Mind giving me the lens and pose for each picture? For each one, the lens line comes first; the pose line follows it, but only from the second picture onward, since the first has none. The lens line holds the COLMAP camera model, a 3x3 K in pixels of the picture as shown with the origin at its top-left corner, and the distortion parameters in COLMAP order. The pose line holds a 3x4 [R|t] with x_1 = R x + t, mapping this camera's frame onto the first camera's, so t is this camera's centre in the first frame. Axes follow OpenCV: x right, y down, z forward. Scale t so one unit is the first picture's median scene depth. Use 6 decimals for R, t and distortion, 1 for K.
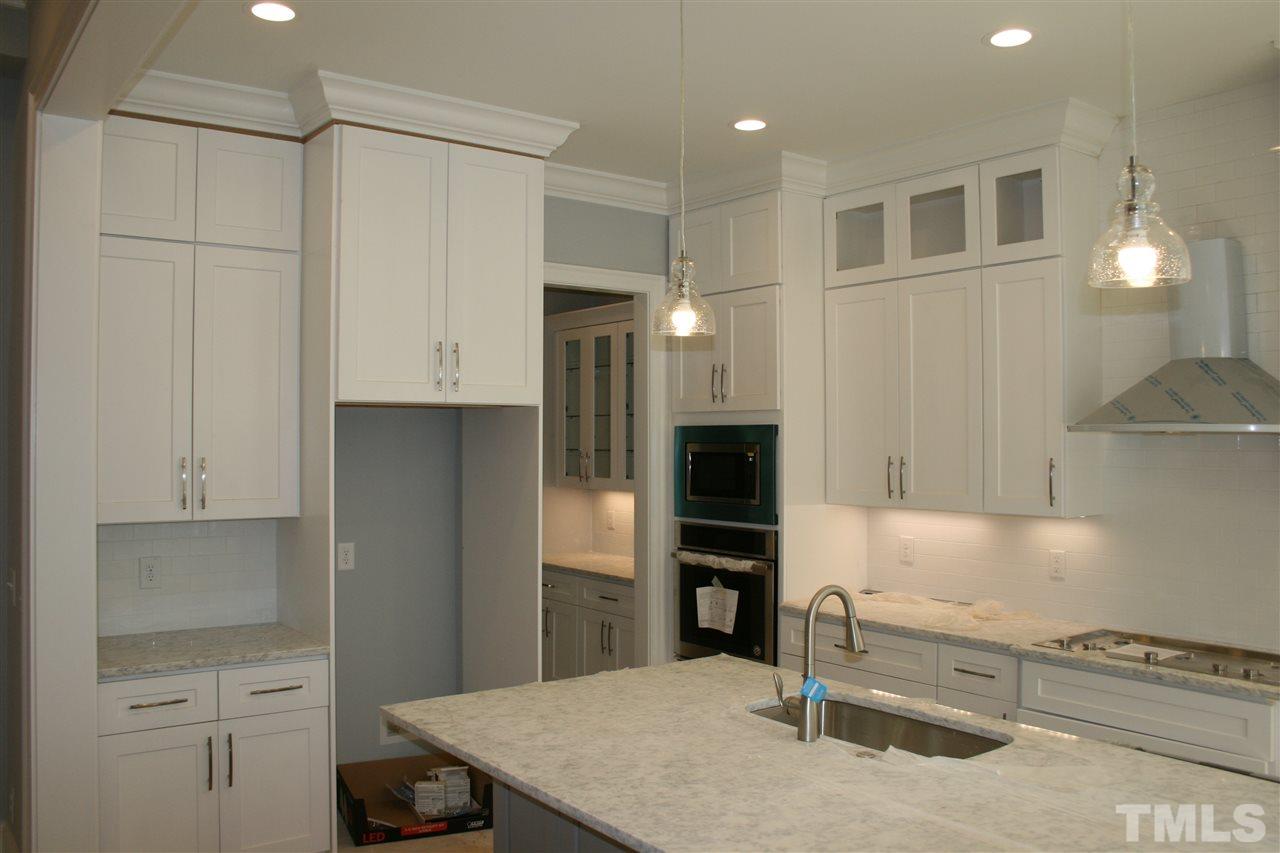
lens RADIAL K [[1054.5, 0, 640.0], [0, 1054.5, 426.5], [0, 0, 1]] dist [-0.180367, 0.077039]
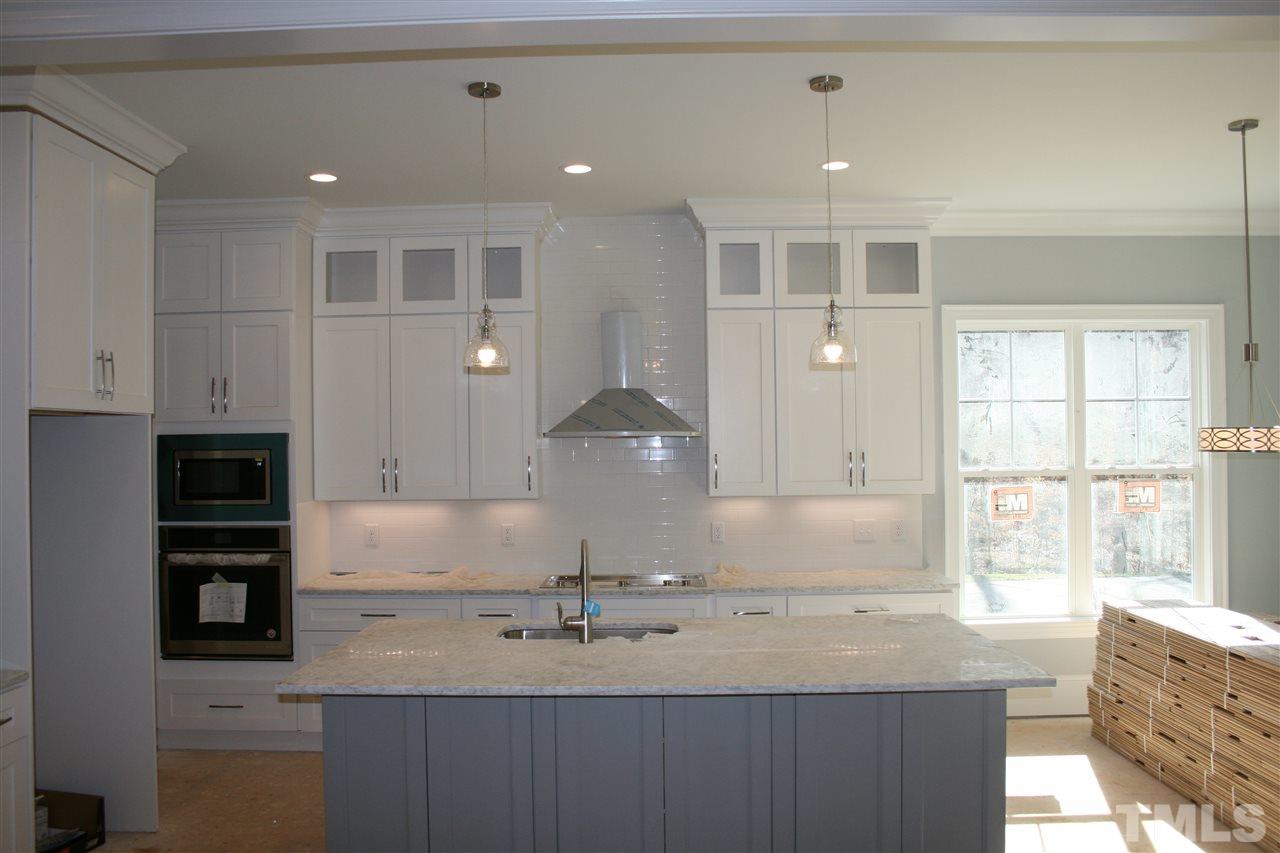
lens RADIAL K [[1054.5, 0, 640.0], [0, 1054.5, 426.5], [0, 0, 1]] dist [-0.180367, 0.077039]
pose [[0.596070, 0.002026, 0.802930, -0.543271], [0.006253, 0.999955, -0.007165, 0.001661], [-0.802908, 0.009292, 0.596030, 0.019135]]
